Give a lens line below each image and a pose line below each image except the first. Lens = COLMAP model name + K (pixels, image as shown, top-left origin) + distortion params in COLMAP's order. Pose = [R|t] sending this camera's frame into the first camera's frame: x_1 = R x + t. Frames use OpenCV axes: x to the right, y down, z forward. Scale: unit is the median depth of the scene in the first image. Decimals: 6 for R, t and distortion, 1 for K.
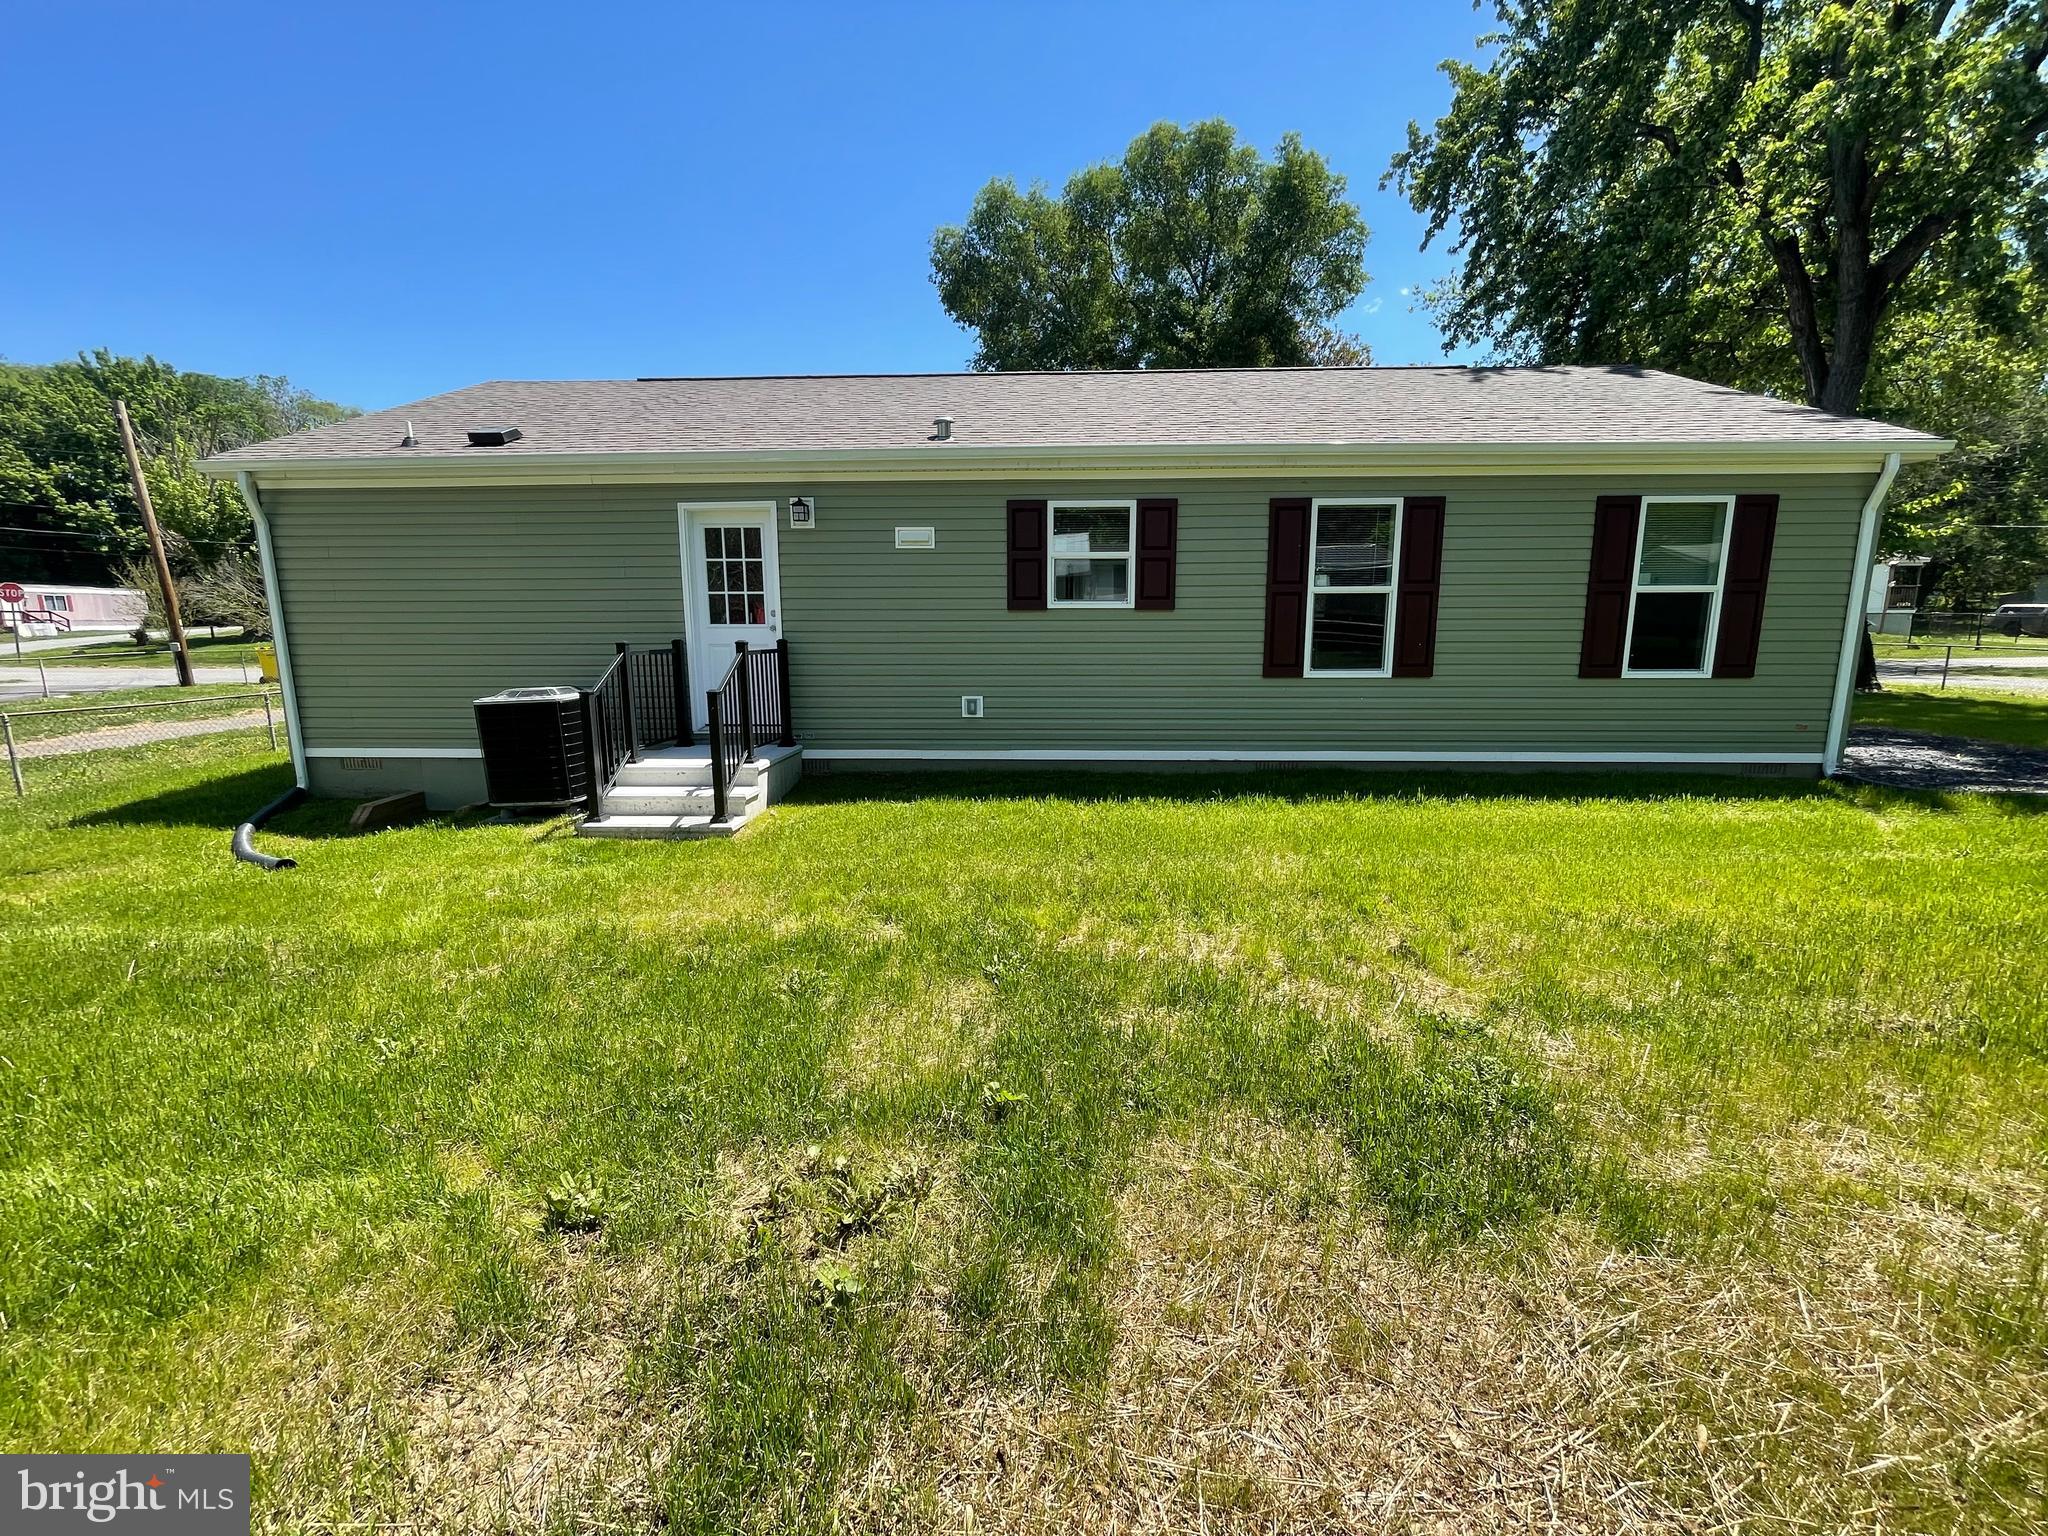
lens RADIAL K [[829.7, 0, 1026.6], [0, 829.7, 786.9], [0, 0, 1]] dist [-0.003830, -0.000710]
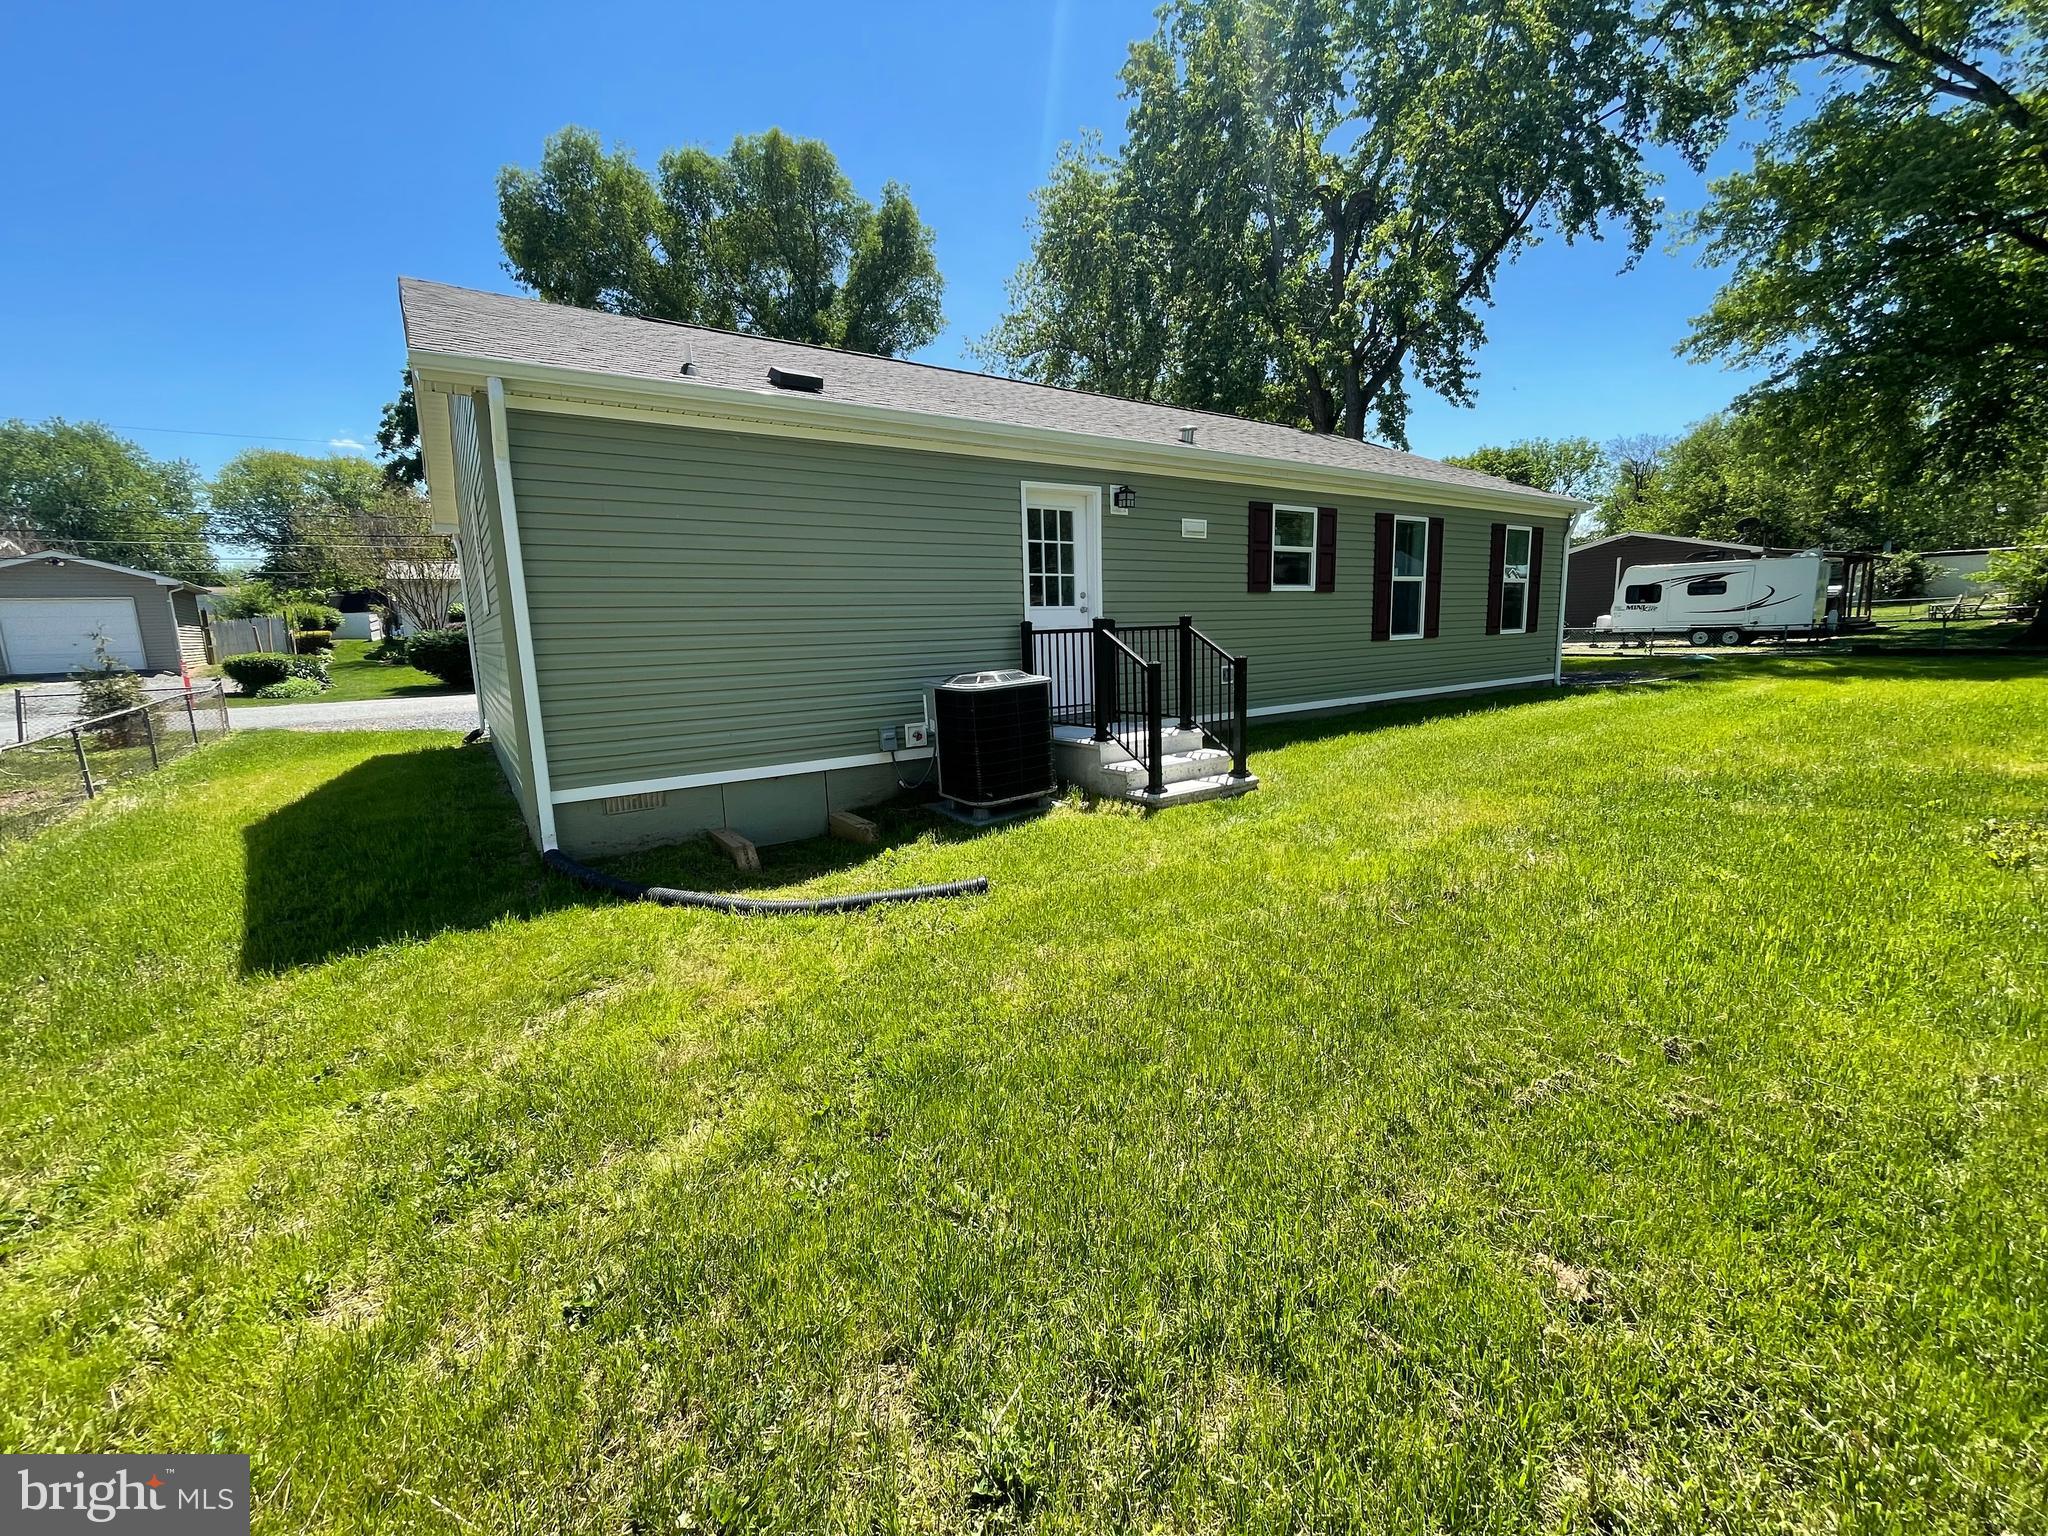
lens RADIAL K [[829.7, 0, 1023.8], [0, 829.7, 771.2], [0, 0, 1]] dist [-0.003830, -0.000710]
pose [[0.800652, -0.122247, 0.586525, -1.005282], [0.139975, 0.990037, 0.015273, -0.020064], [-0.582549, 0.069871, 0.809787, 0.232358]]
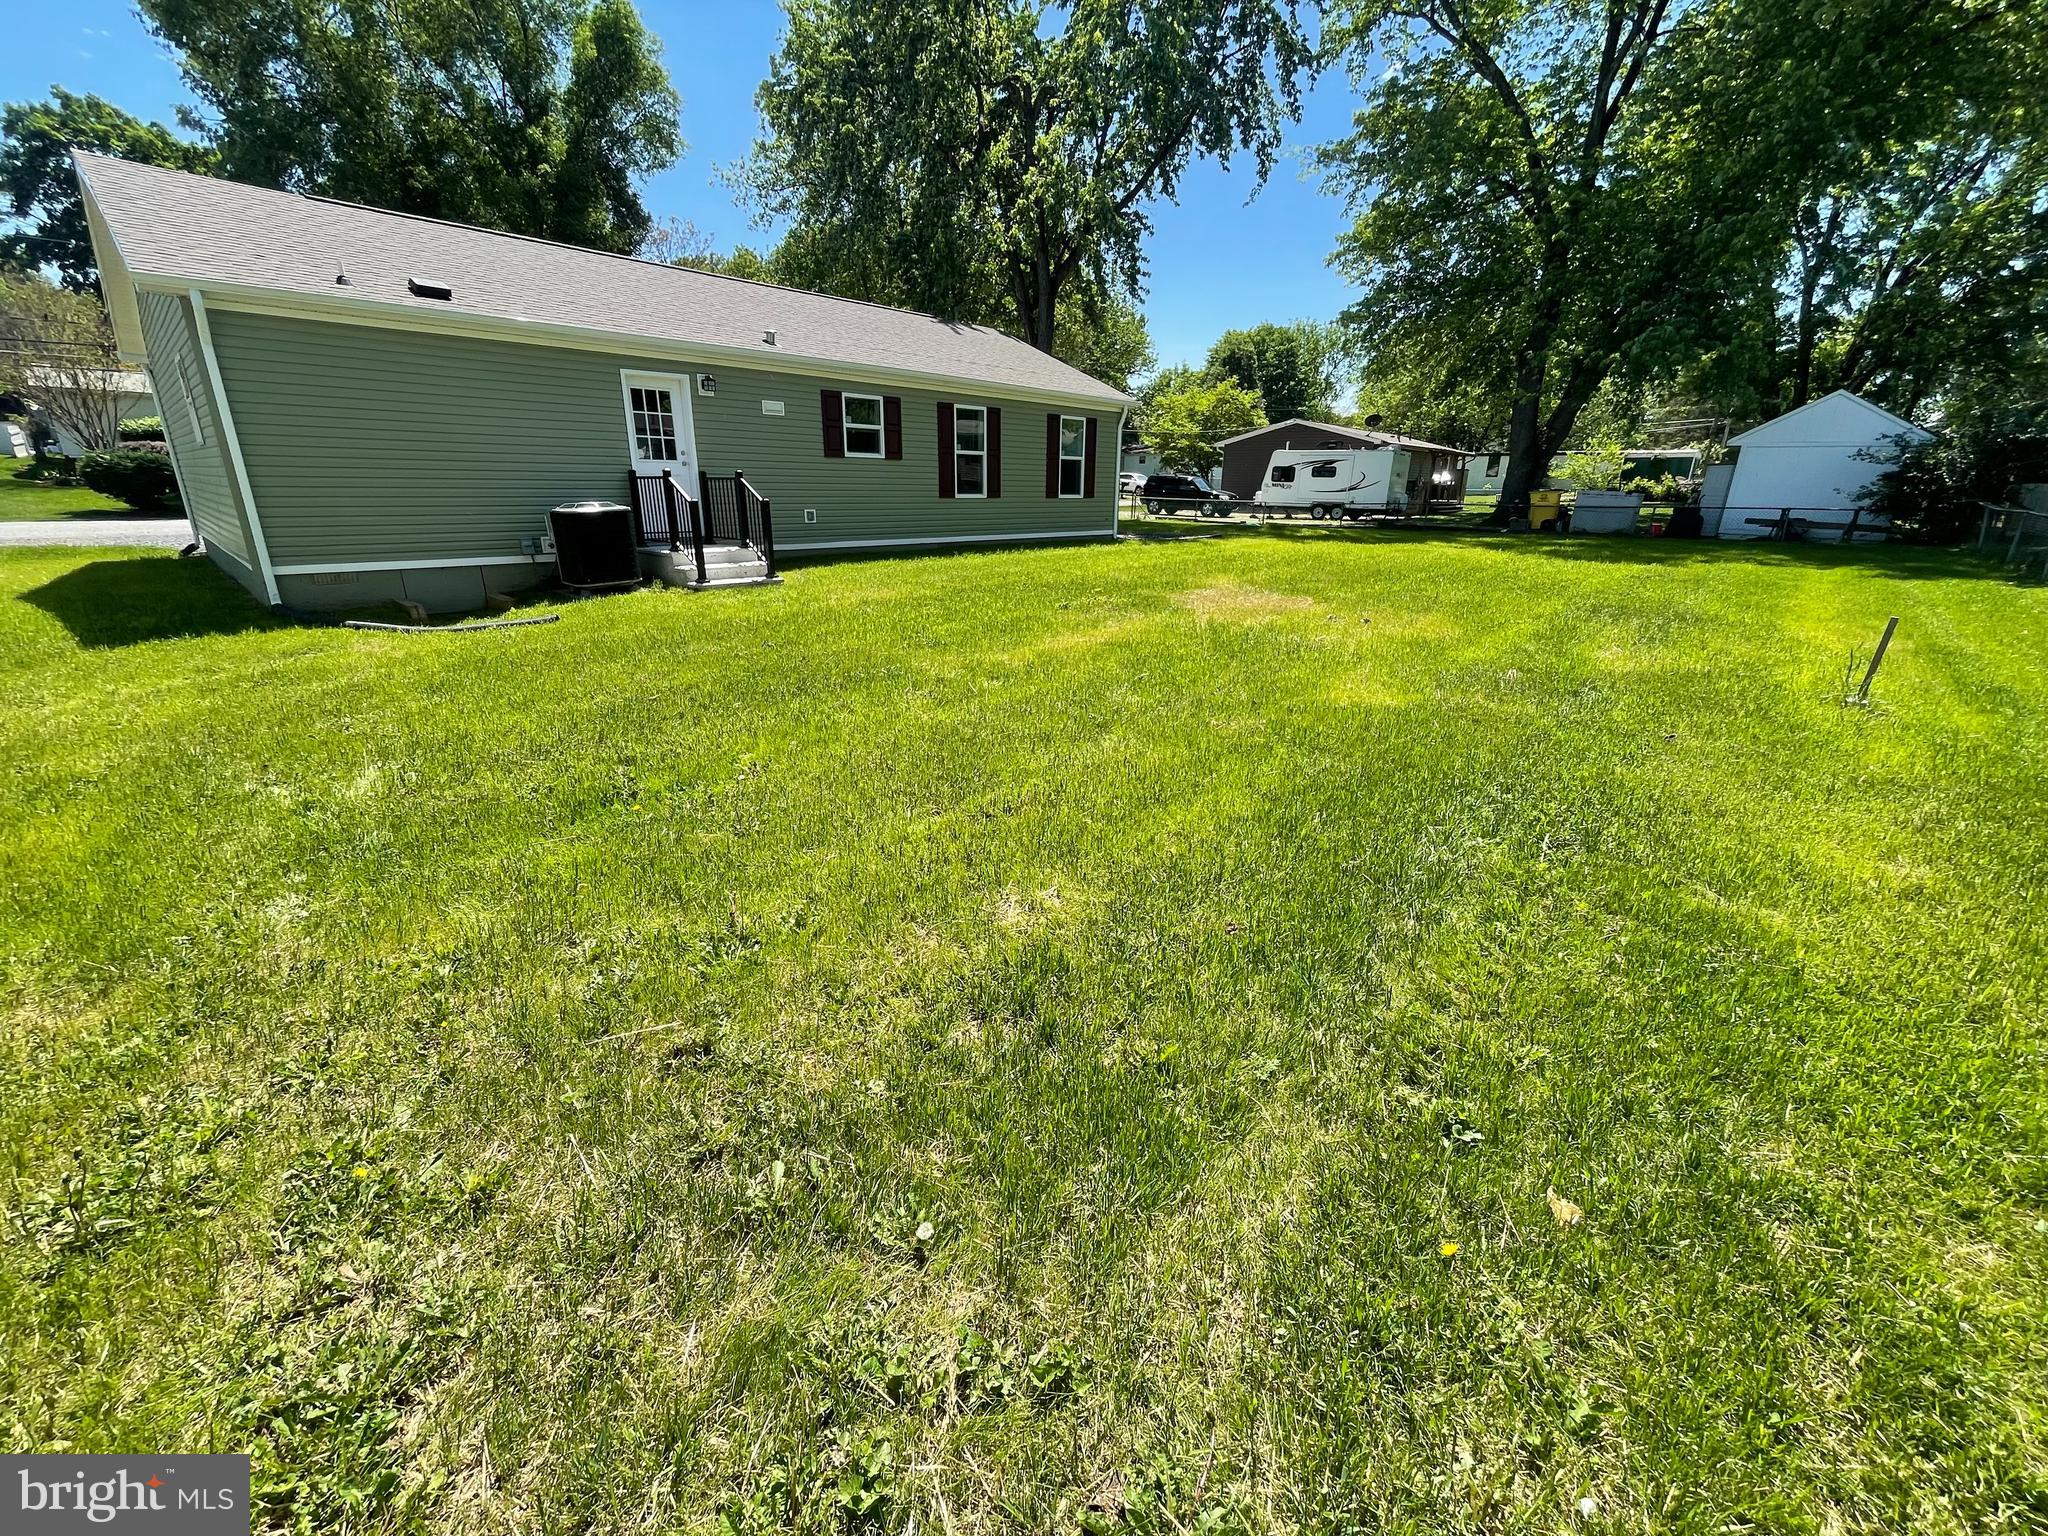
lens RADIAL K [[829.7, 0, 1028.7], [0, 829.7, 770.3], [0, 0, 1]] dist [-0.003830, -0.000710]
pose [[0.658618, -0.232668, 0.715603, -1.105283], [0.123194, 0.971505, 0.202487, 0.119309], [-0.742324, -0.045203, 0.668514, -0.478251]]
